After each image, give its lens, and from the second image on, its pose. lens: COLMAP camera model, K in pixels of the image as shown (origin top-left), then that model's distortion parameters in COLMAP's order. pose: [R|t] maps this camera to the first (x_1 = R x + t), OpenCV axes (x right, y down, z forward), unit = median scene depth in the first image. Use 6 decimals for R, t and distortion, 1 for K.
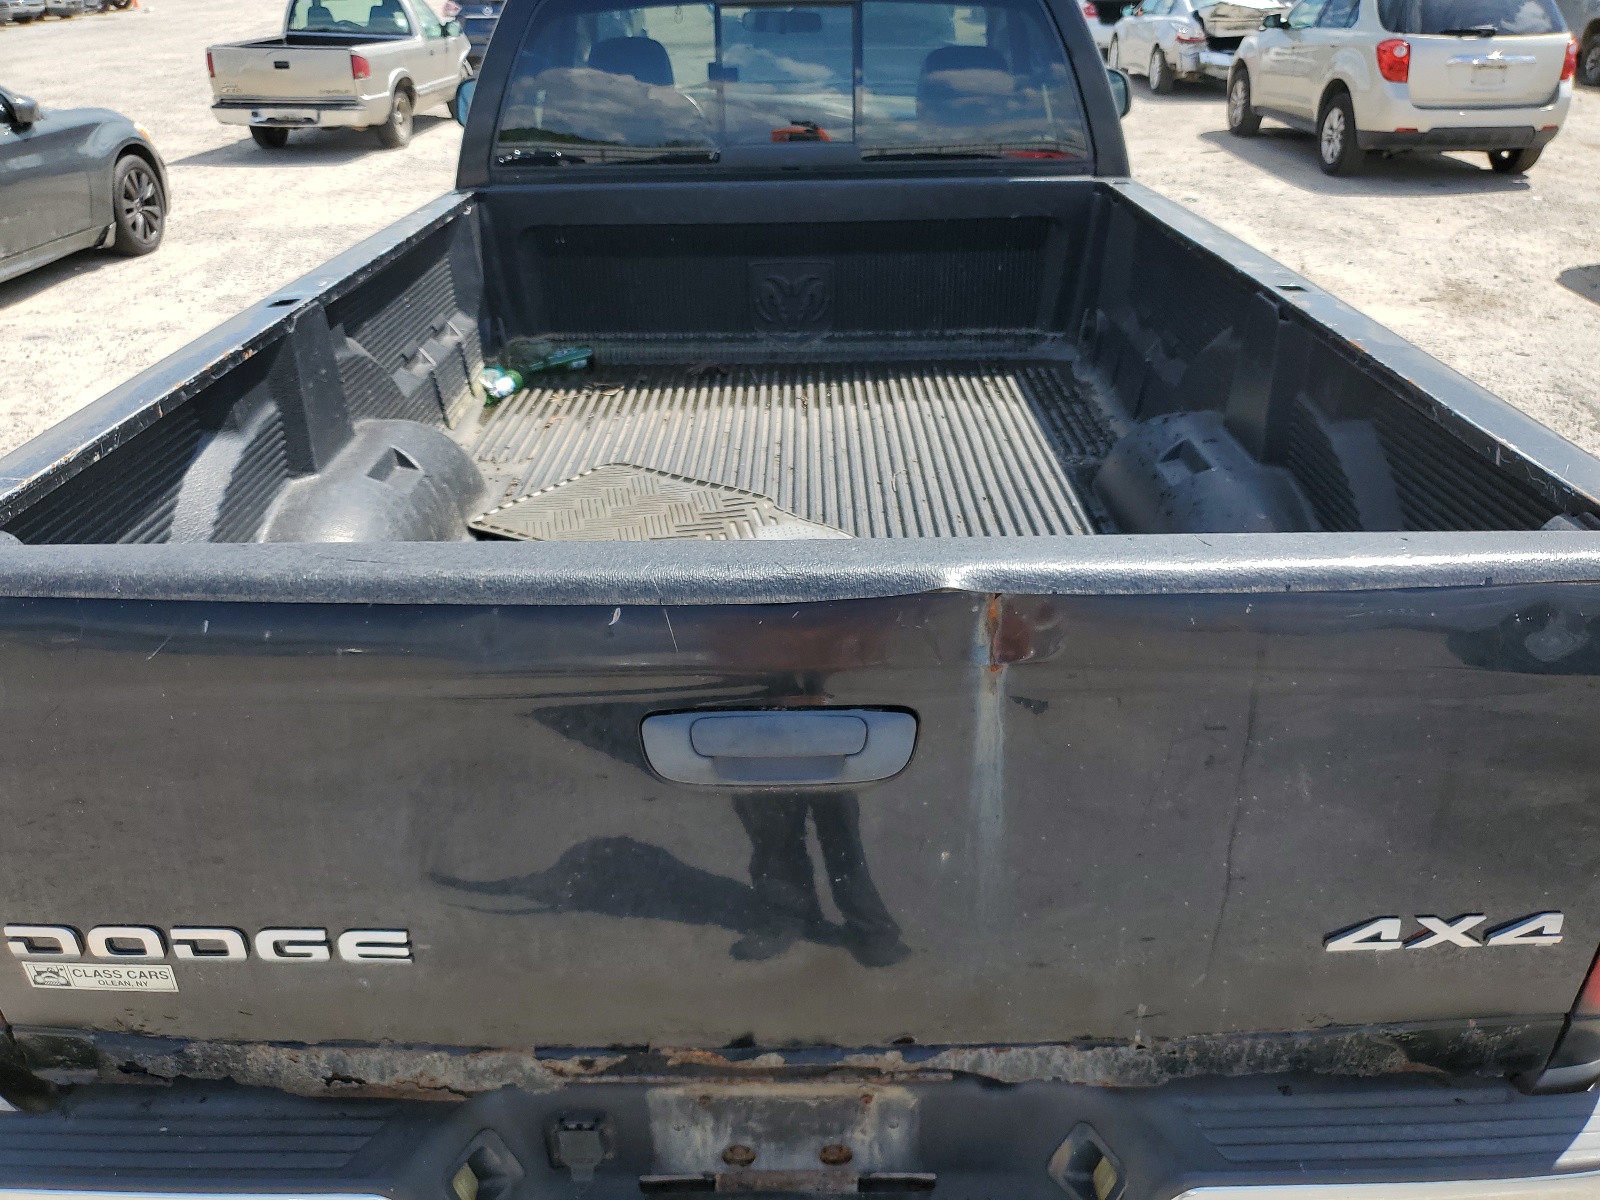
lens RADIAL K [[1245.7, 0, 806.9], [0, 1245.7, 596.8], [0, 0, 1]] dist [-0.102053, 0.125374]
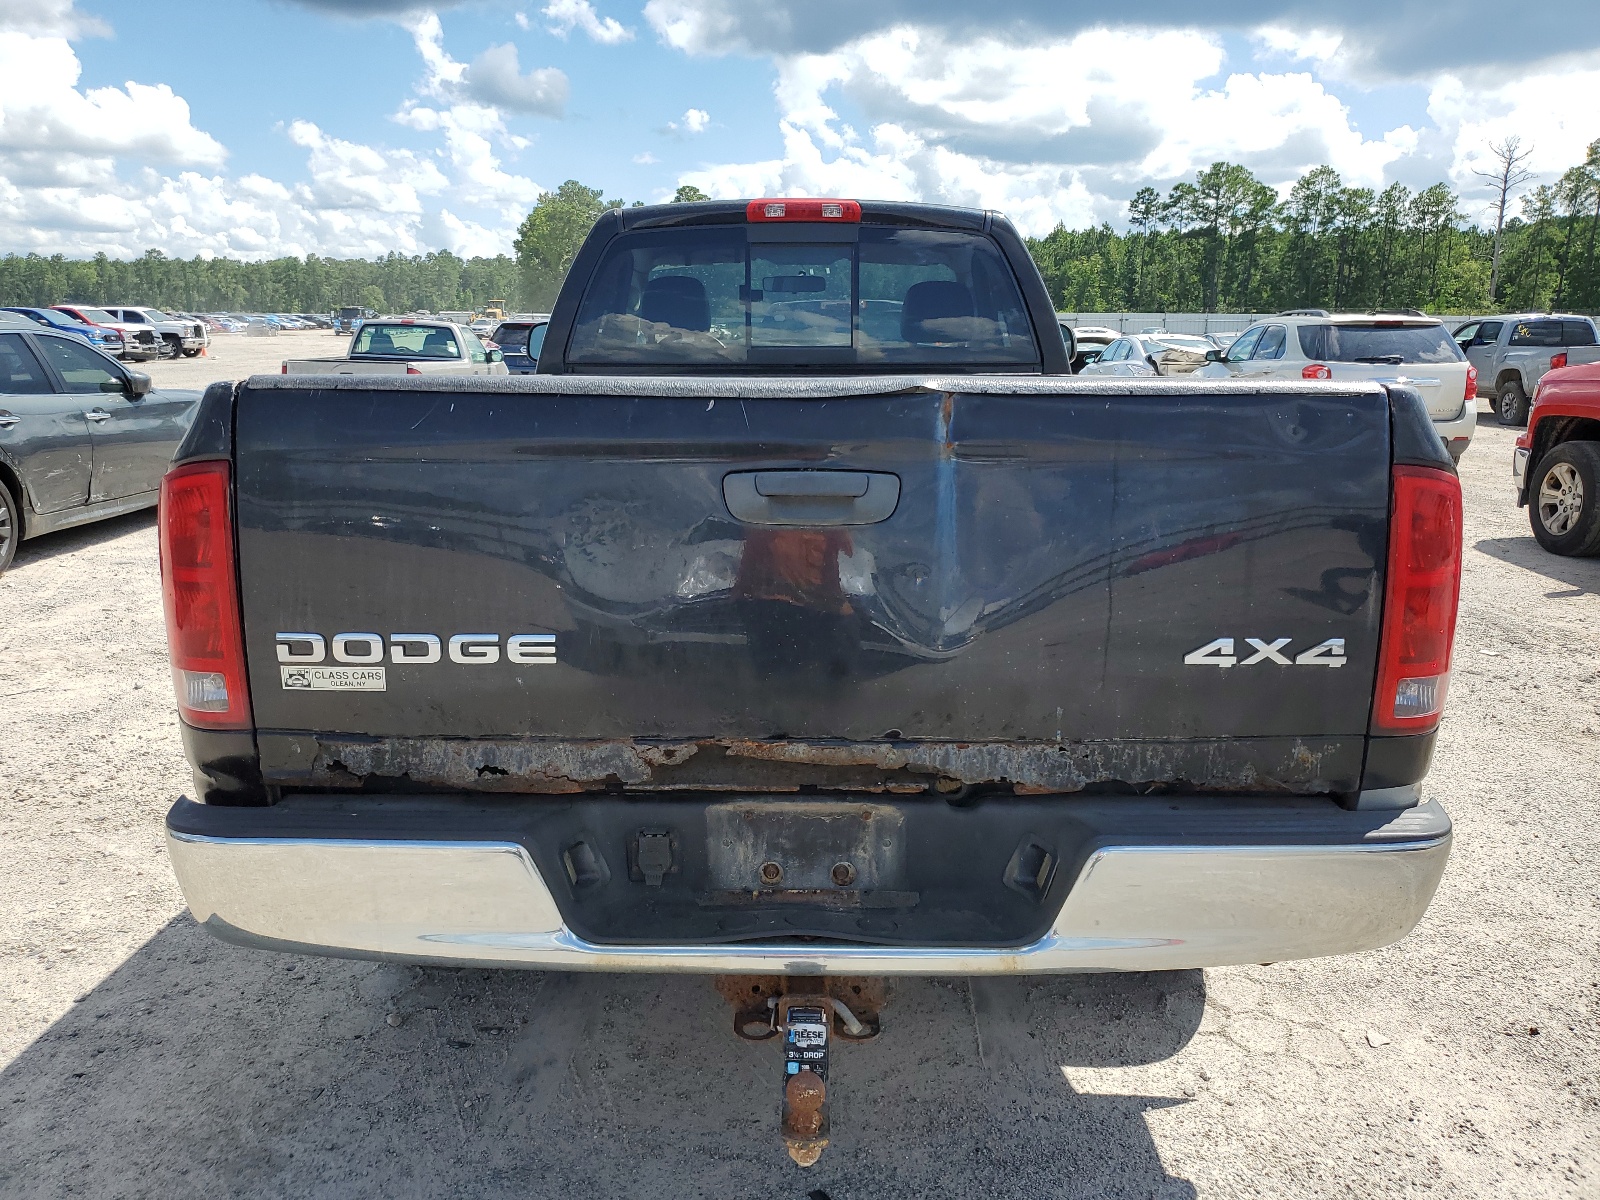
lens RADIAL K [[1193.7, 0, 800.0], [0, 1193.7, 600.0], [0, 0, 1]] dist [-0.000757, 0.000324]
pose [[0.999887, 0.015009, -0.000684, -0.030232], [-0.014697, 0.967570, -0.252174, 0.547039], [-0.003123, 0.252155, 0.967682, -0.367052]]
